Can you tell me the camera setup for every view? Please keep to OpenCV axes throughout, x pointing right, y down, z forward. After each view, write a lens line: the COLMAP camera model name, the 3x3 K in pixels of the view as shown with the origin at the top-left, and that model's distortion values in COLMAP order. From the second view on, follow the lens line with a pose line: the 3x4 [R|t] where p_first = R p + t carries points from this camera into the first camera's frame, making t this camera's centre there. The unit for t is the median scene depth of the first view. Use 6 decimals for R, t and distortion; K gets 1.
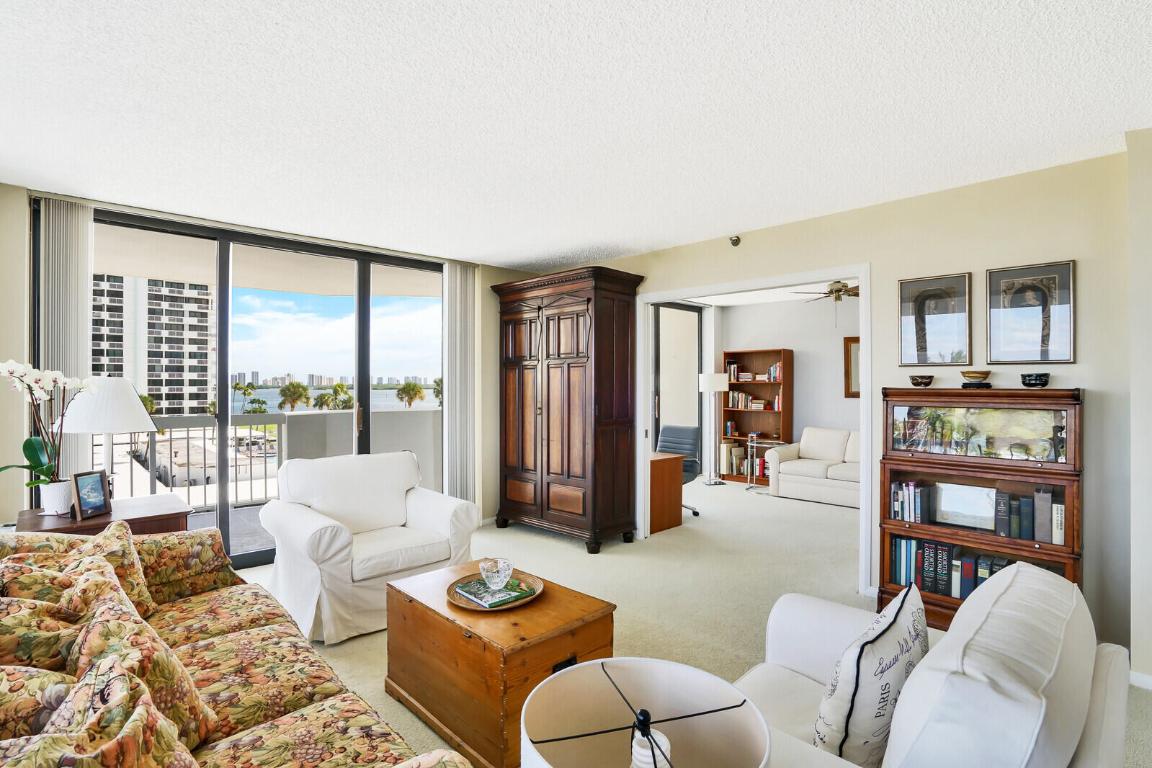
lens RADIAL K [[568.8, 0, 568.2], [0, 568.8, 385.1], [0, 0, 1]] dist [-0.053995, 0.017495]
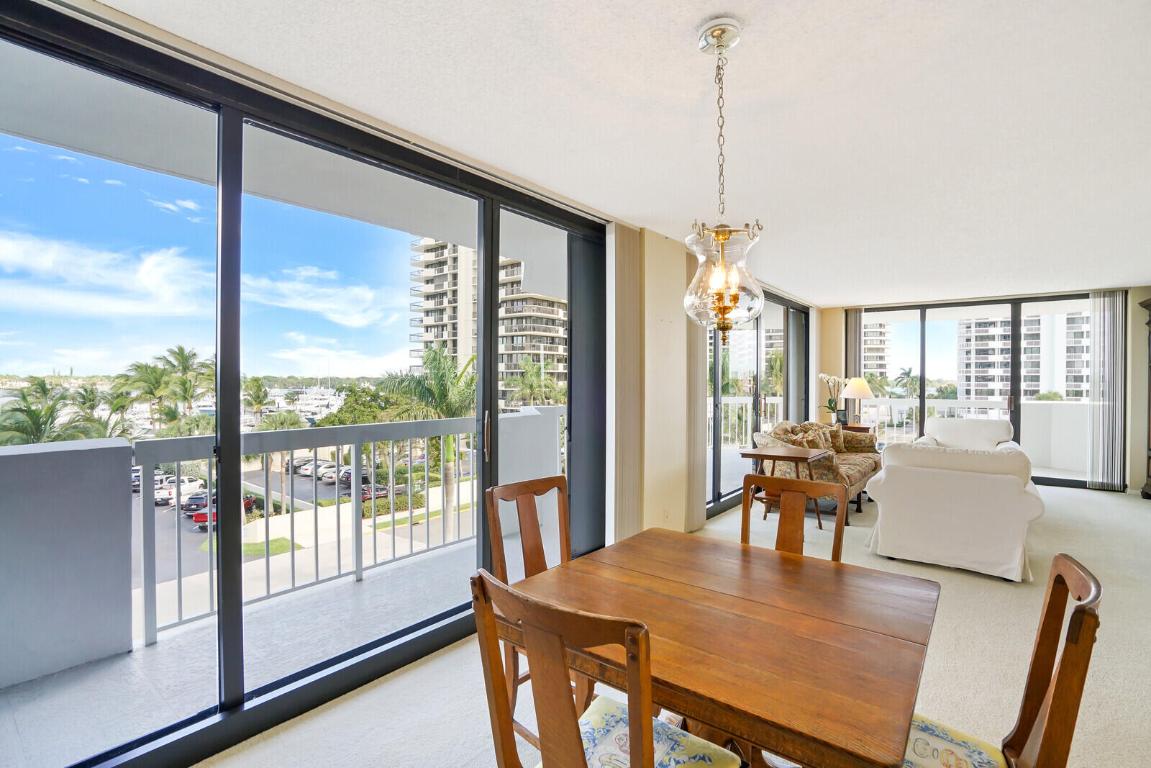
lens RADIAL K [[552.4, 0, 553.8], [0, 552.4, 386.9], [0, 0, 1]] dist [-0.055137, 0.017301]
pose [[0.139591, 0.018774, -0.990031, 0.910110], [-0.007422, 0.999812, 0.017913, -0.004913], [0.990181, 0.004848, 0.139704, -0.480949]]
